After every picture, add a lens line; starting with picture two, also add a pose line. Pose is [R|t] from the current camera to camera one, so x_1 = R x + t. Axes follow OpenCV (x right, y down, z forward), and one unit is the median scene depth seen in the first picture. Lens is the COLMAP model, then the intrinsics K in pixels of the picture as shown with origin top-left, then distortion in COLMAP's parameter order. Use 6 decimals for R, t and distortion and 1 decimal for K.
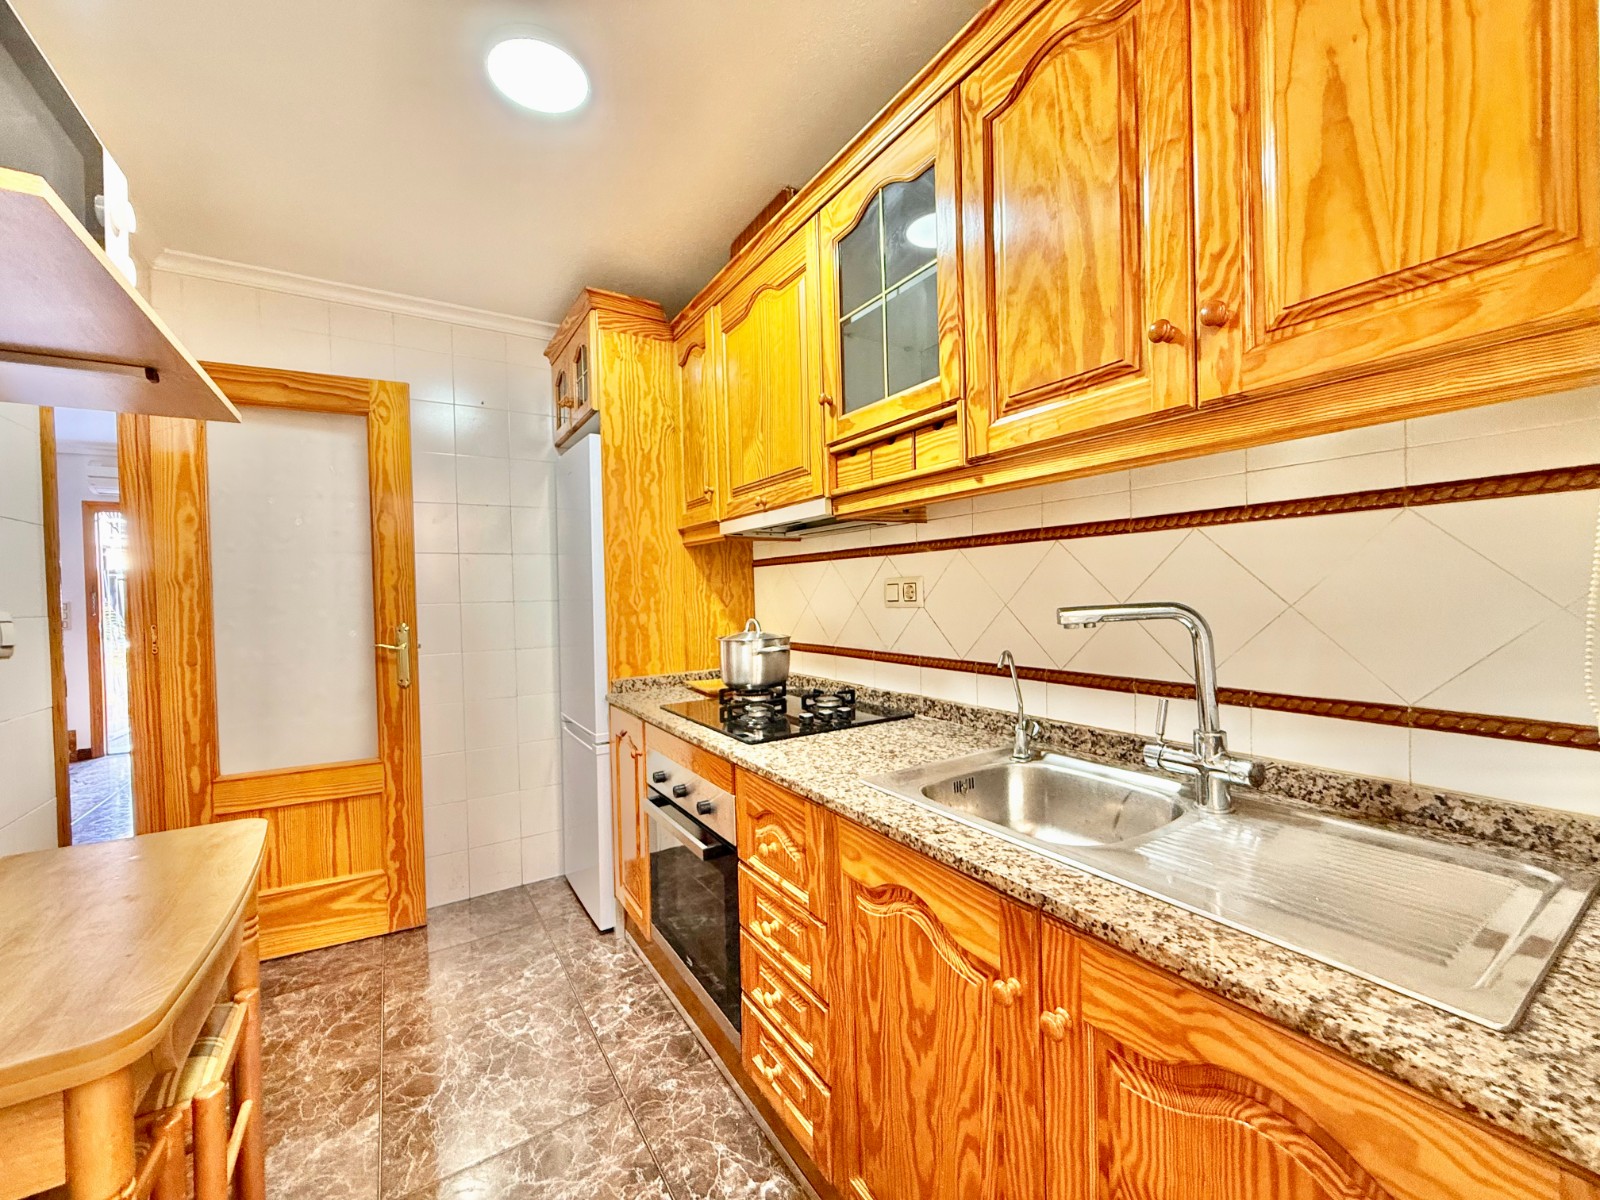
lens RADIAL K [[638.1, 0, 800.4], [0, 638.1, 602.6], [0, 0, 1]] dist [-0.005775, 0.000478]
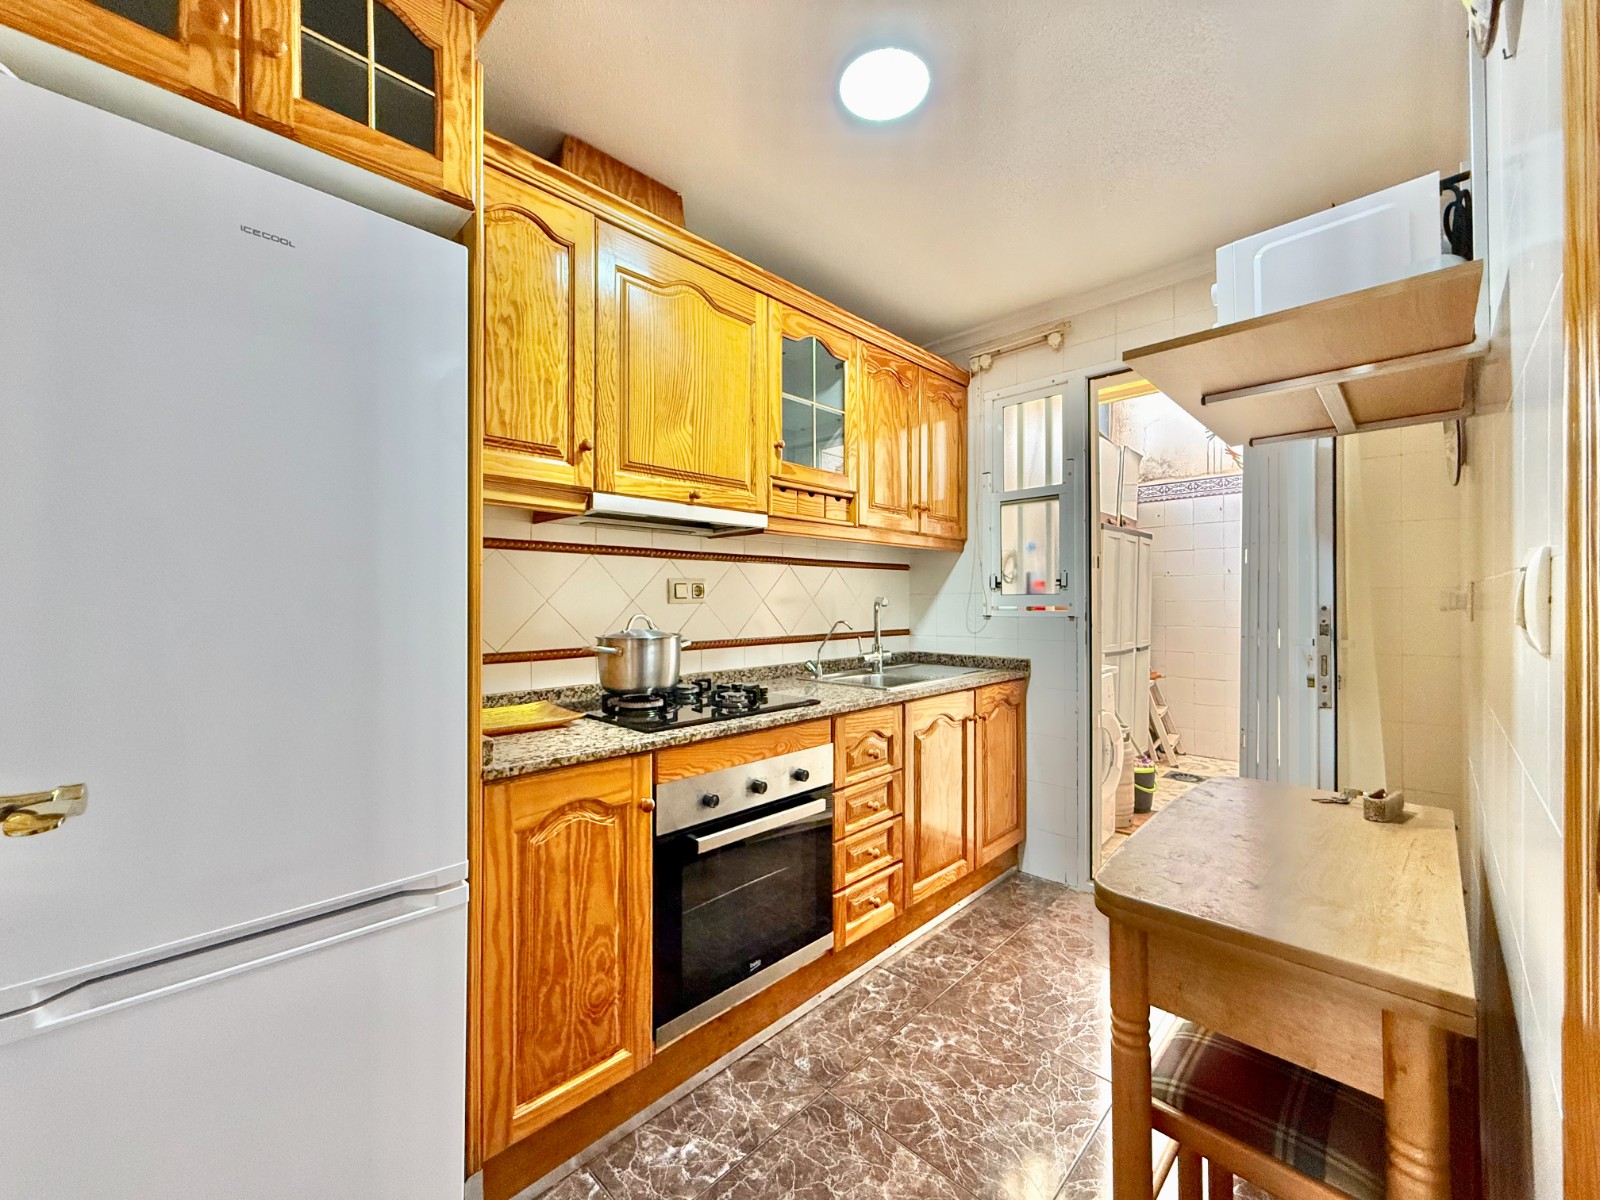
lens RADIAL K [[638.1, 0, 792.4], [0, 638.1, 600.5], [0, 0, 1]] dist [-0.005775, 0.000478]
pose [[-0.224943, 0.026502, 0.974012, -1.303618], [0.021437, 0.999523, -0.022245, 0.041395], [-0.974136, 0.015876, -0.225403, 1.322029]]
